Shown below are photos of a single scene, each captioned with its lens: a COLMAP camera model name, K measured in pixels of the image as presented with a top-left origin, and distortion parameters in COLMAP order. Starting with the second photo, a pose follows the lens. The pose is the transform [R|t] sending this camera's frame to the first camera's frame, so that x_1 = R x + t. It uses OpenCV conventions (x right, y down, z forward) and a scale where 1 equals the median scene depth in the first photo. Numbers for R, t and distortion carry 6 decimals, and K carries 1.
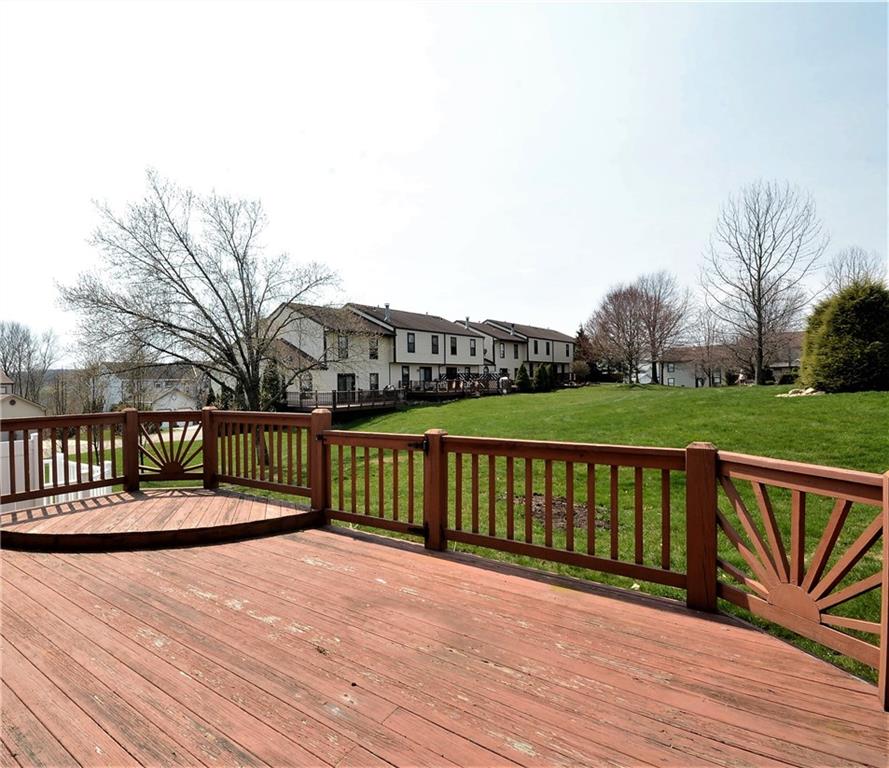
lens RADIAL K [[490.6, 0, 444.5], [0, 490.6, 384.0], [0, 0, 1]] dist [-0.002757, -0.001065]
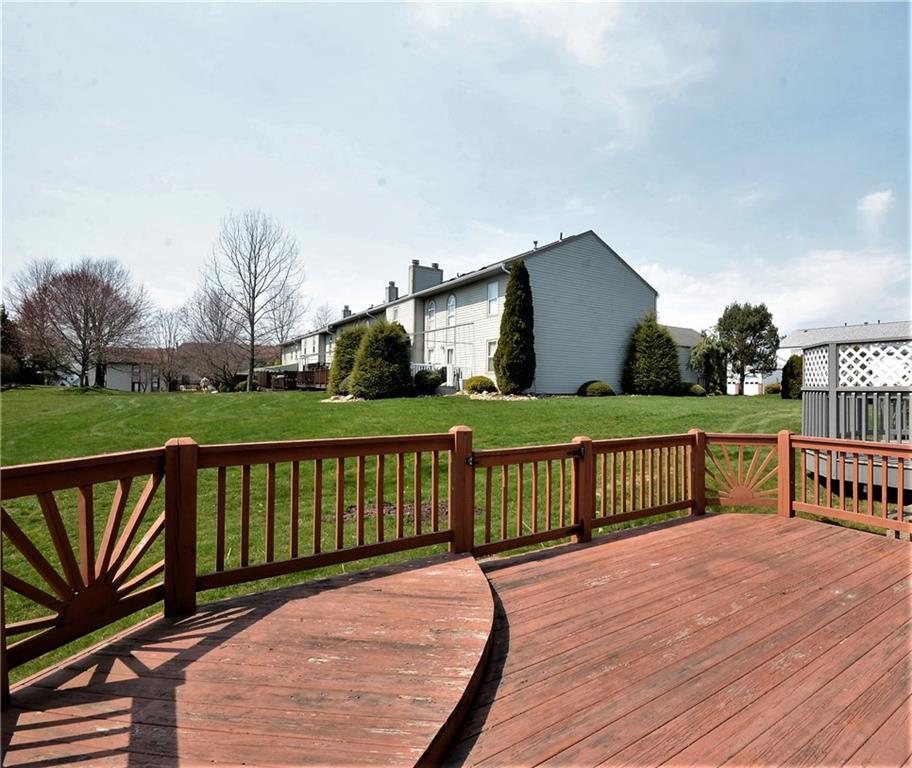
lens RADIAL K [[487.4, 0, 456.0], [0, 487.4, 384.0], [0, 0, 1]] dist [0.000271, 0.000615]
pose [[0.368568, 0.026383, 0.929227, -1.213045], [-0.019646, 0.999595, -0.020588, -0.002619], [-0.929393, -0.010668, 0.368937, 0.866844]]
